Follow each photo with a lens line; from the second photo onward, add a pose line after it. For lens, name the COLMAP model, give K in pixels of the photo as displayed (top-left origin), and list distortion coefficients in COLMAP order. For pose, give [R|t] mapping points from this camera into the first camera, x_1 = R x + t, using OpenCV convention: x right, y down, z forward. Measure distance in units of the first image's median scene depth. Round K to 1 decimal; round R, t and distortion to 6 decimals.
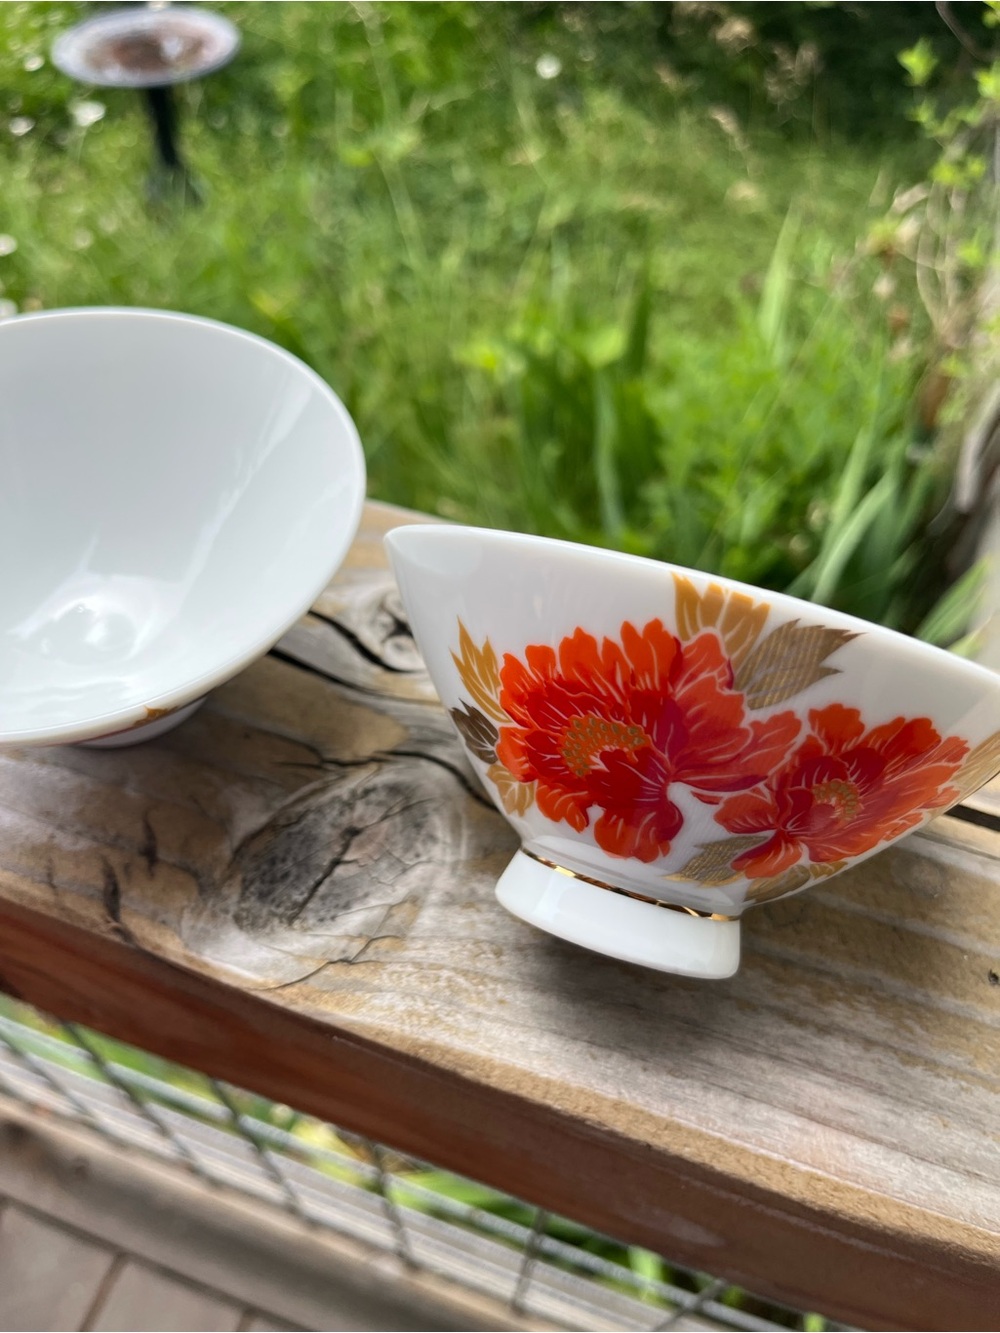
lens RADIAL K [[1027.0, 0, 506.9], [0, 1027.0, 677.5], [0, 0, 1]] dist [0.007605, -0.025498]
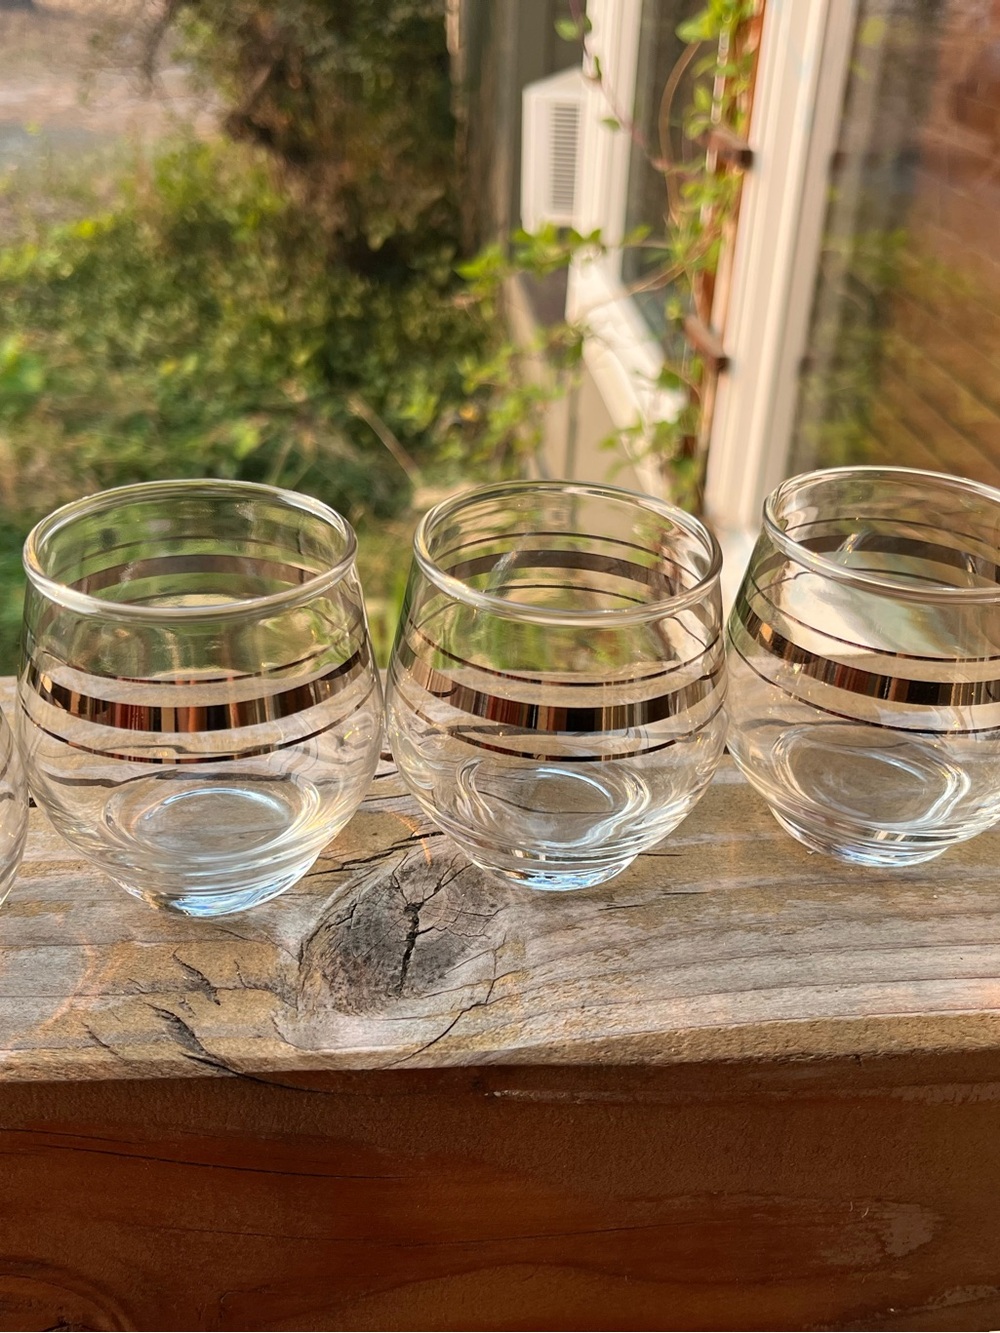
lens RADIAL K [[1380.2, 0, 512.3], [0, 1380.2, 656.0], [0, 0, 1]] dist [-0.021137, 0.000000]
pose [[0.908253, -0.199238, 0.367942, -0.499132], [0.326303, 0.887721, -0.324774, 0.397530], [-0.261922, 0.415037, 0.871287, -0.164094]]
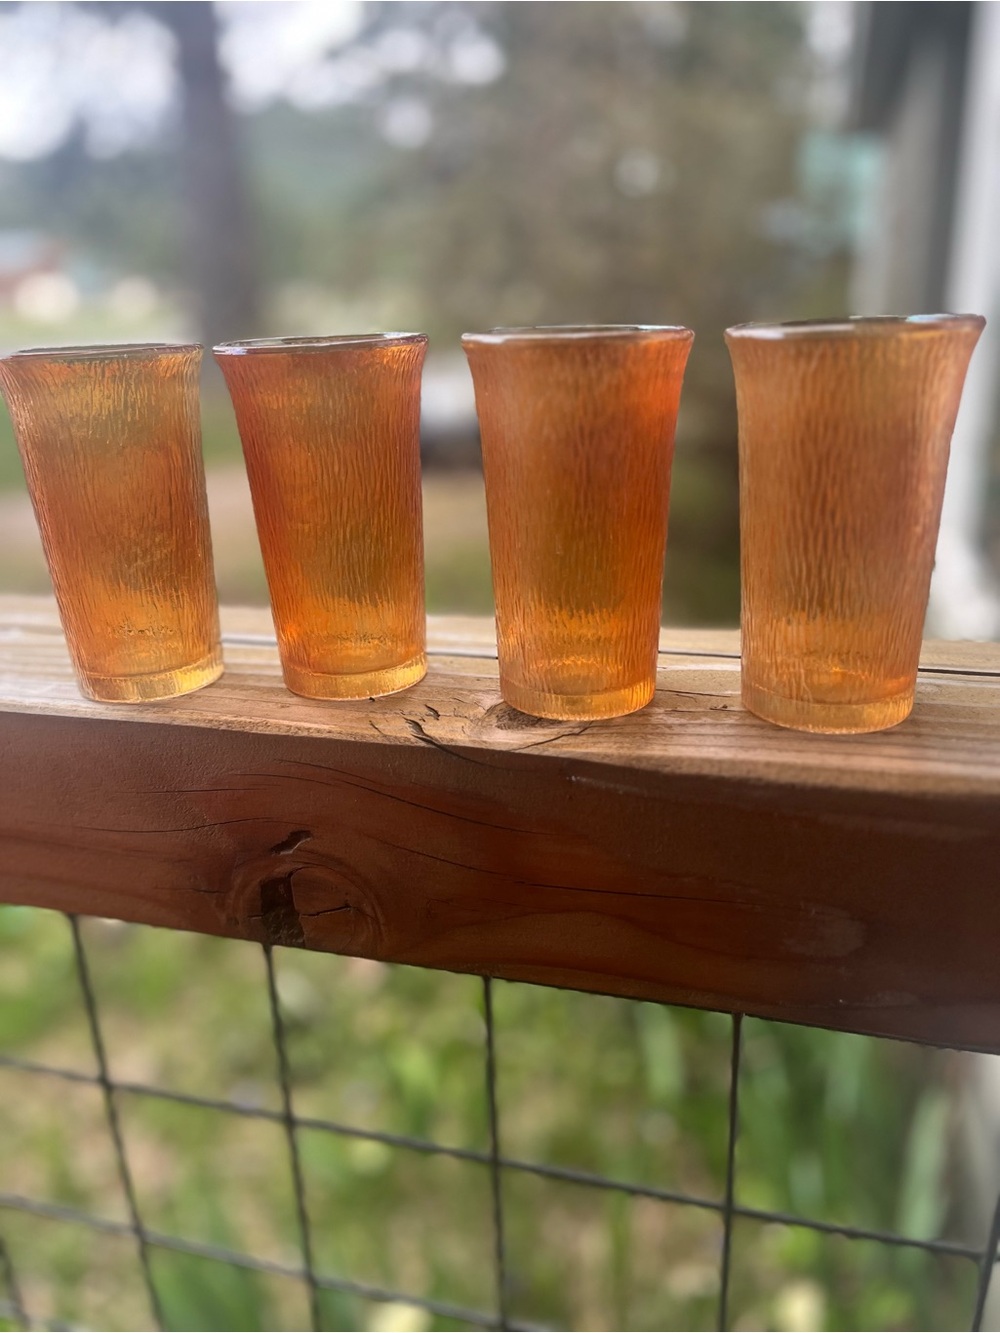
lens RADIAL K [[1027.0, 0, 497.4], [0, 1027.0, 659.1], [0, 0, 1]] dist [0.007605, -0.025498]
pose [[0.996680, -0.076436, 0.028034, -0.301884], [0.079263, 0.832367, -0.548528, 1.008258], [0.018592, 0.548929, 0.835662, -0.358770]]
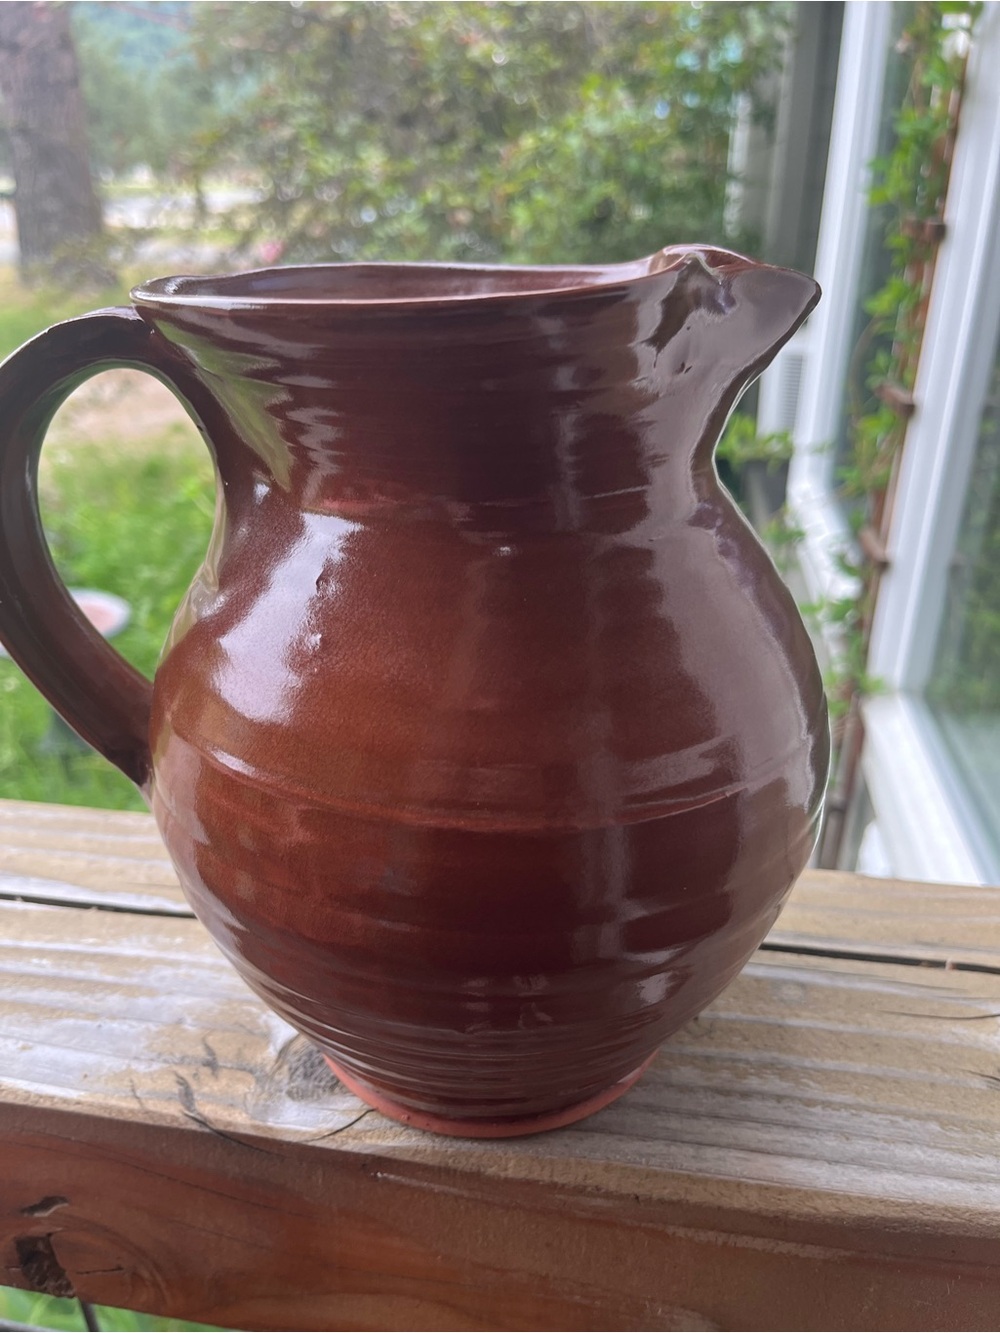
lens RADIAL K [[1027.0, 0, 496.4], [0, 1027.0, 663.9], [0, 0, 1]] dist [0.007605, -0.025498]
pose [[0.984055, -0.106097, 0.142755, -0.135866], [0.160259, 0.877043, -0.452894, 0.387322], [-0.077152, 0.468551, 0.880061, -0.396358]]
